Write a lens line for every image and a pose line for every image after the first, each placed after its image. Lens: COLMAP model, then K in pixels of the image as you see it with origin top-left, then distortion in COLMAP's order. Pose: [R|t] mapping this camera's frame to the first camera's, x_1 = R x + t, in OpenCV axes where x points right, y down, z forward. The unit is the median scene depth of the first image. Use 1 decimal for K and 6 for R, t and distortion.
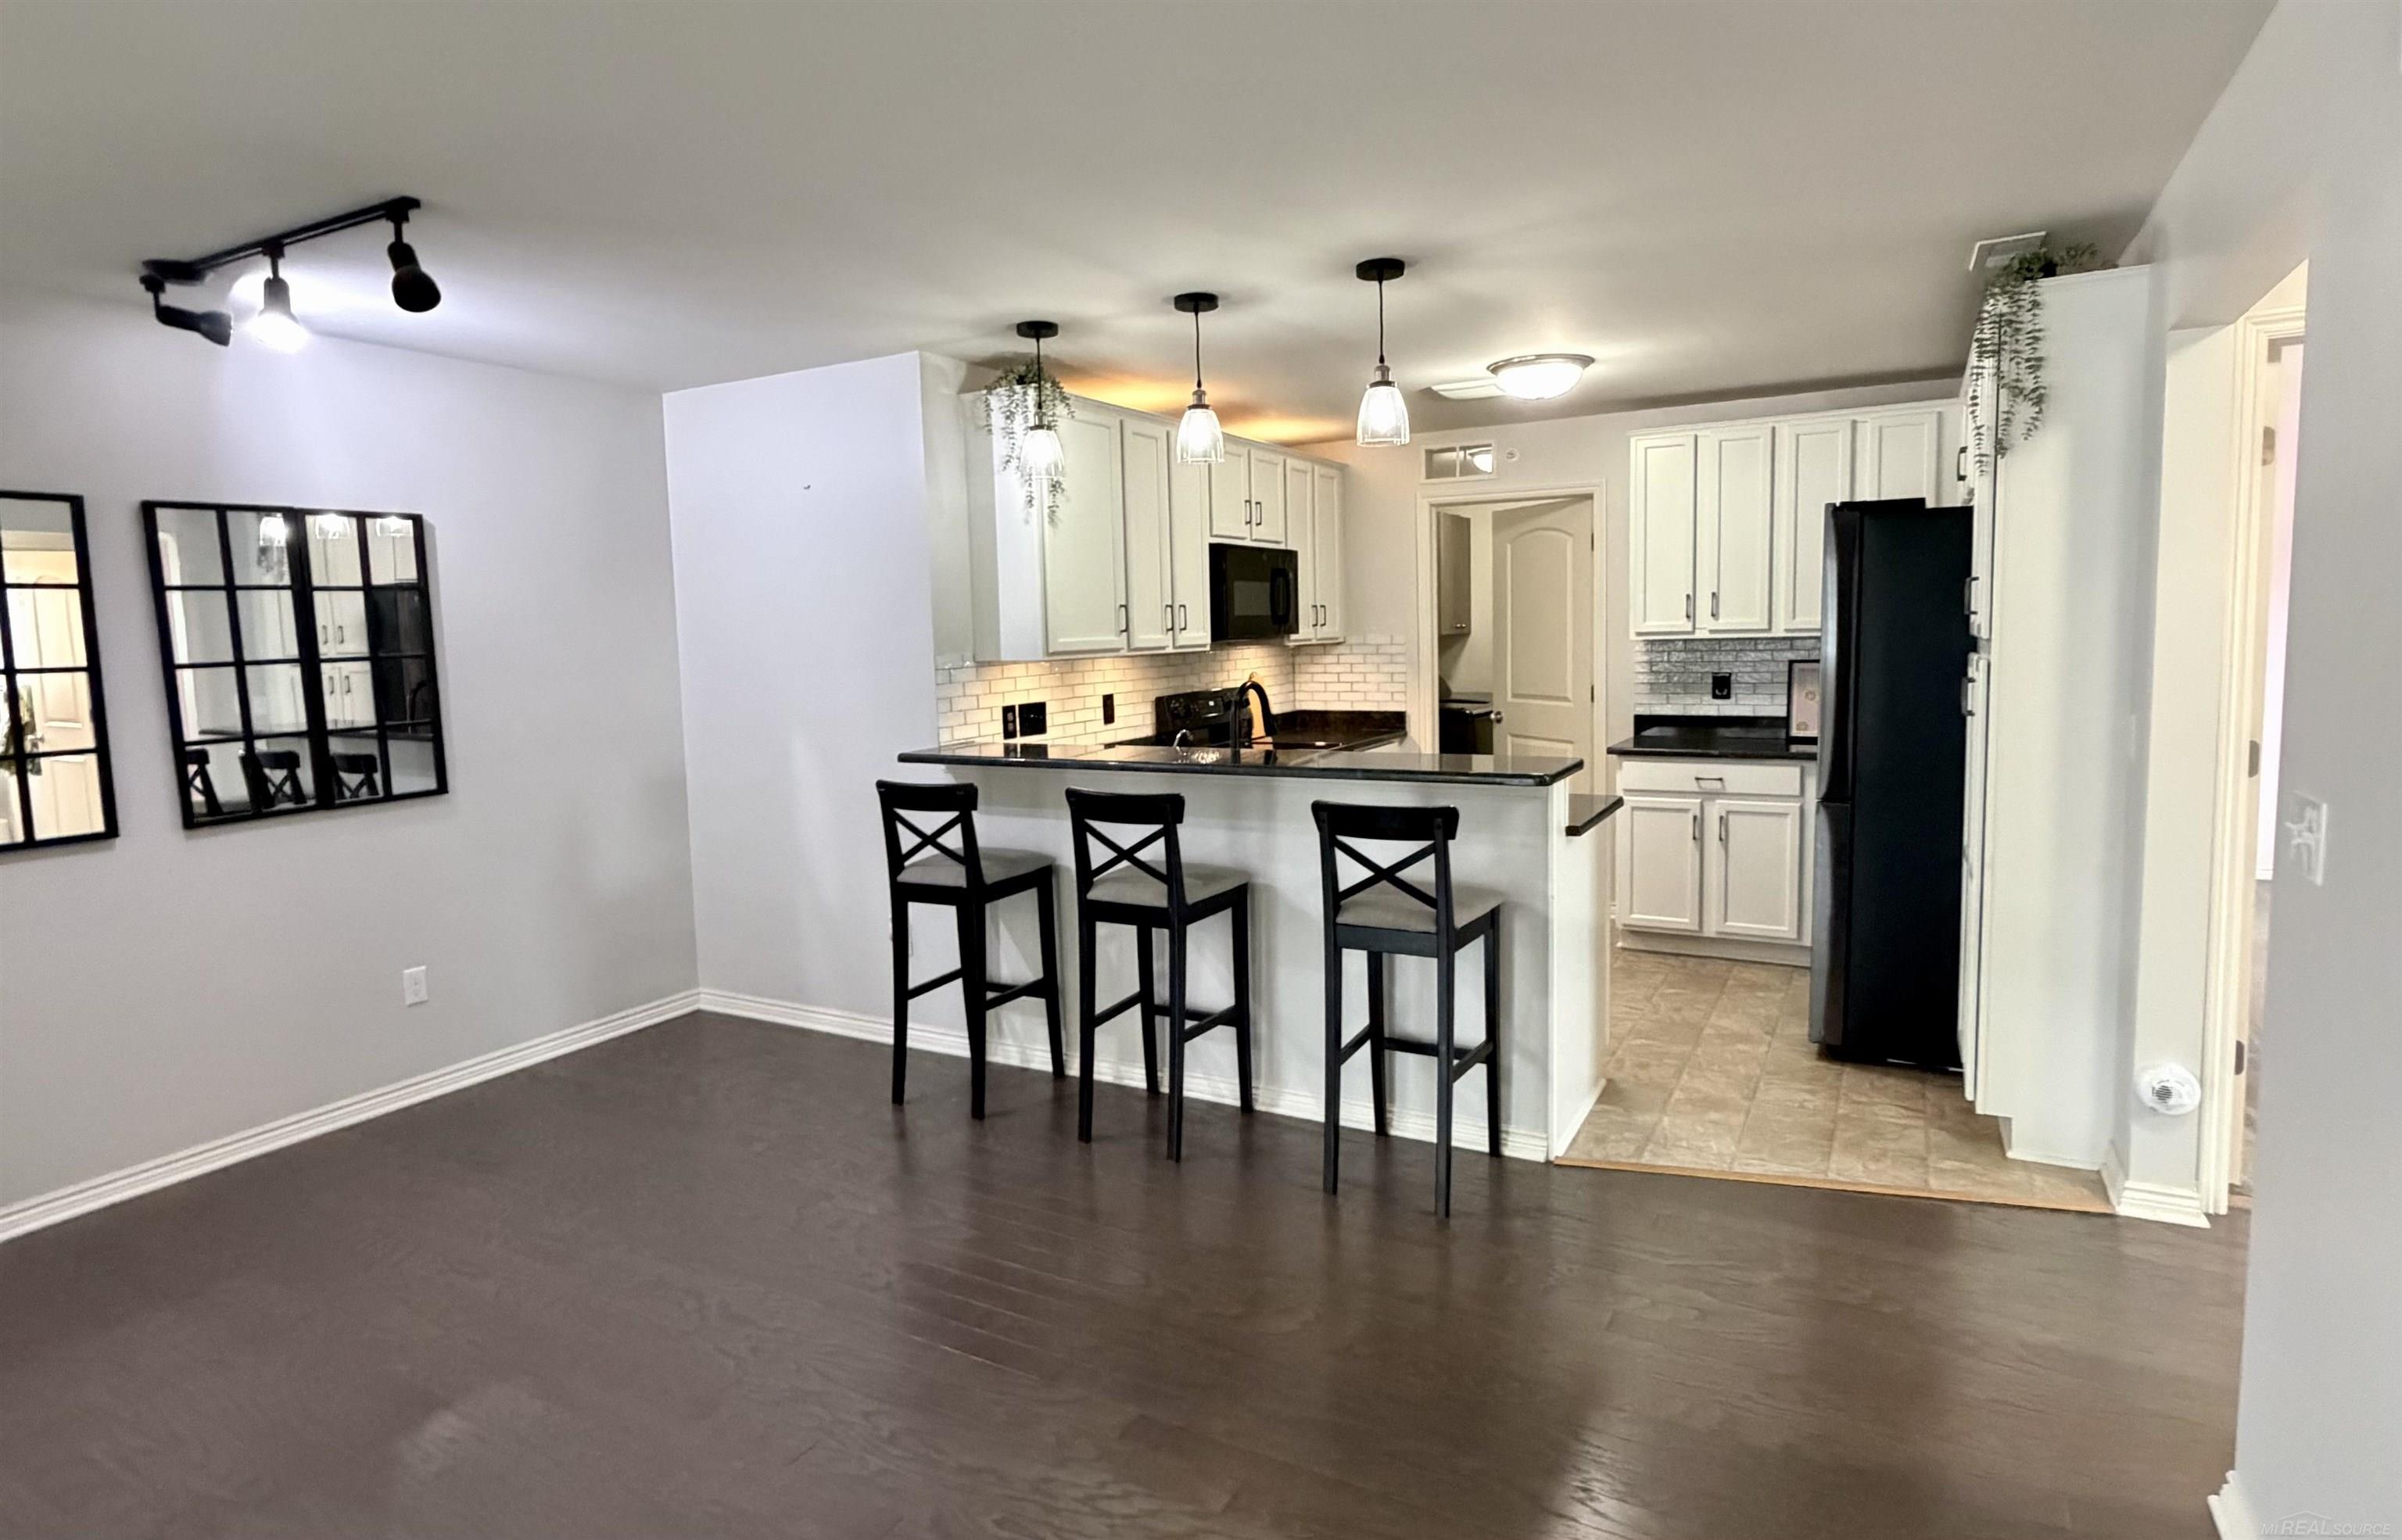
lens RADIAL K [[1268.6, 0, 1197.3], [0, 1268.6, 751.6], [0, 0, 1]] dist [-0.001266, -0.000148]
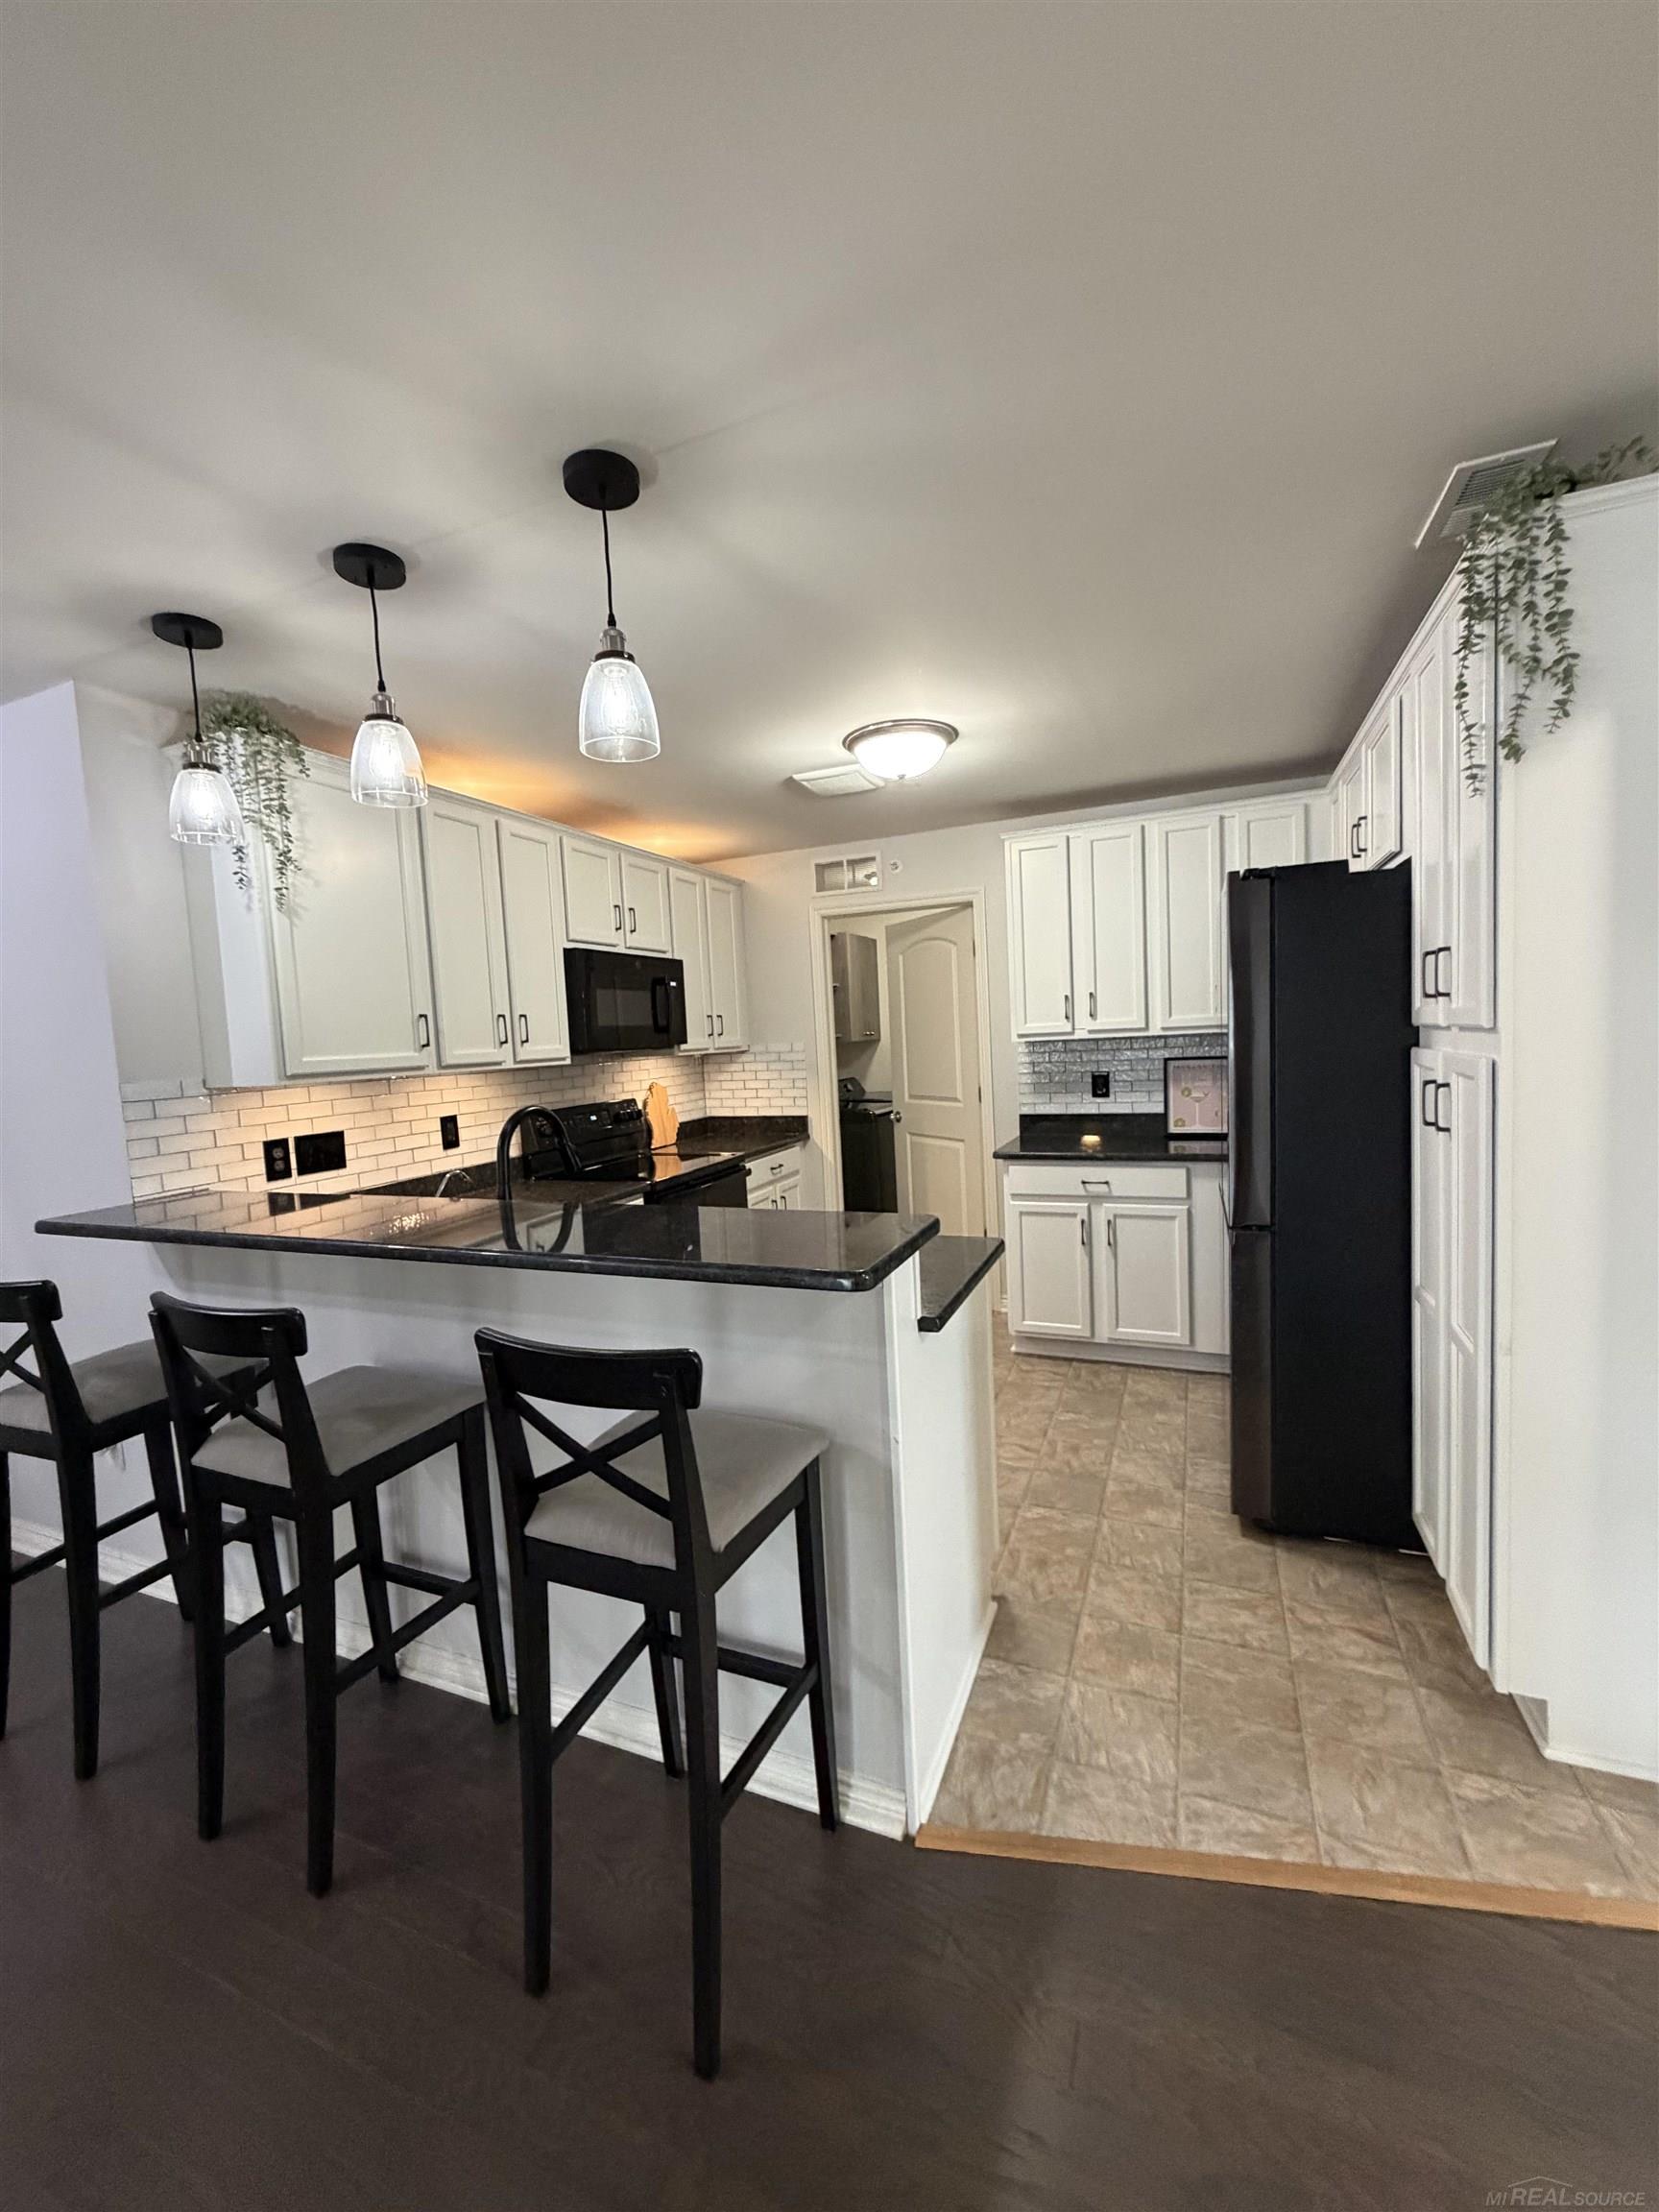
lens RADIAL K [[883.6, 0, 826.9], [0, 883.6, 1105.2], [0, 0, 1]] dist [0.000509, 0.000020]
pose [[0.993493, -0.031361, 0.109486, 0.132865], [0.033912, 0.999193, -0.021516, -0.031651], [-0.108723, 0.025088, 0.993755, 0.364422]]
